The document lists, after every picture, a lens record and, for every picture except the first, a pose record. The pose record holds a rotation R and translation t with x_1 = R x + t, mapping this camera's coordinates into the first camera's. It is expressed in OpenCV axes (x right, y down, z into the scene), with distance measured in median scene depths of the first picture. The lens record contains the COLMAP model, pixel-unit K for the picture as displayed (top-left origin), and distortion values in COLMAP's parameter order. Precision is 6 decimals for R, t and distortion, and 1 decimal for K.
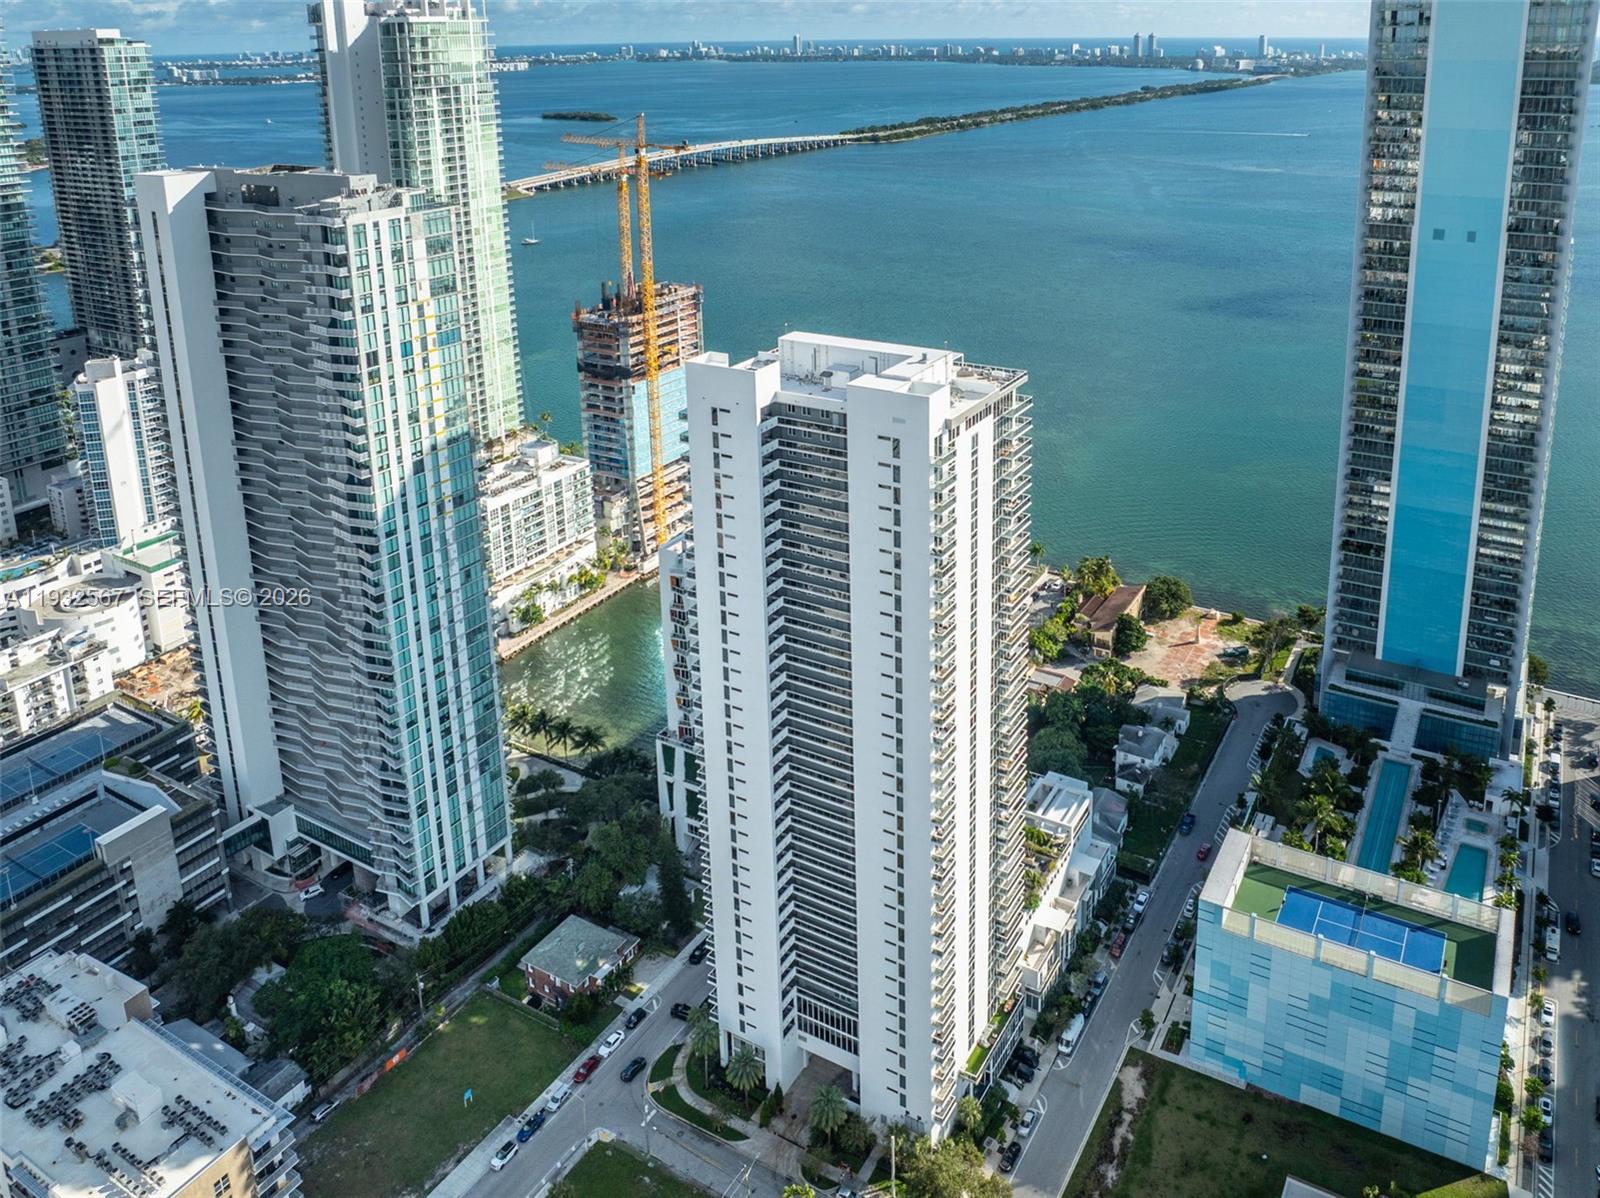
lens RADIAL K [[1274.2, 0, 800.0], [0, 1274.2, 599.0], [0, 0, 1]] dist [-0.000030, 0.000060]
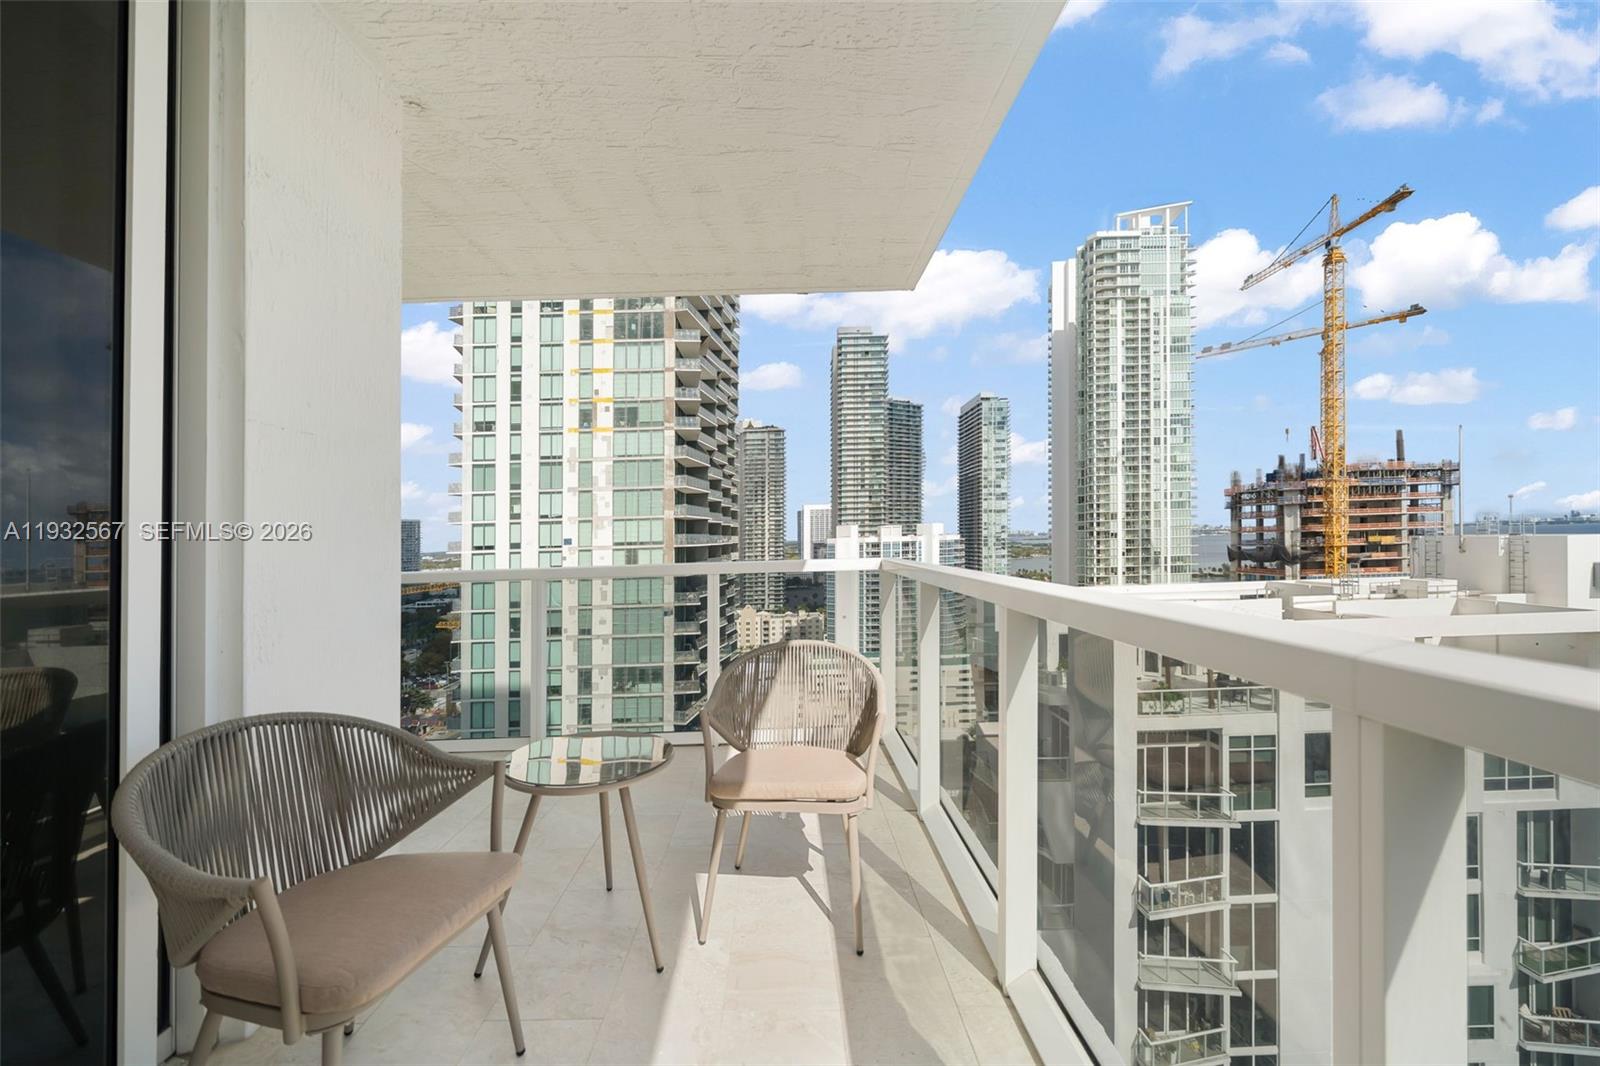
lens RADIAL K [[662.9, 0, 794.2], [0, 662.9, 534.7], [0, 0, 1]] dist [-0.000546, -0.000071]
pose [[0.572256, 0.016891, -0.819901, 0.017250], [-0.363435, 0.901470, -0.235090, 0.009920], [0.735145, 0.432512, 0.522010, 0.578199]]
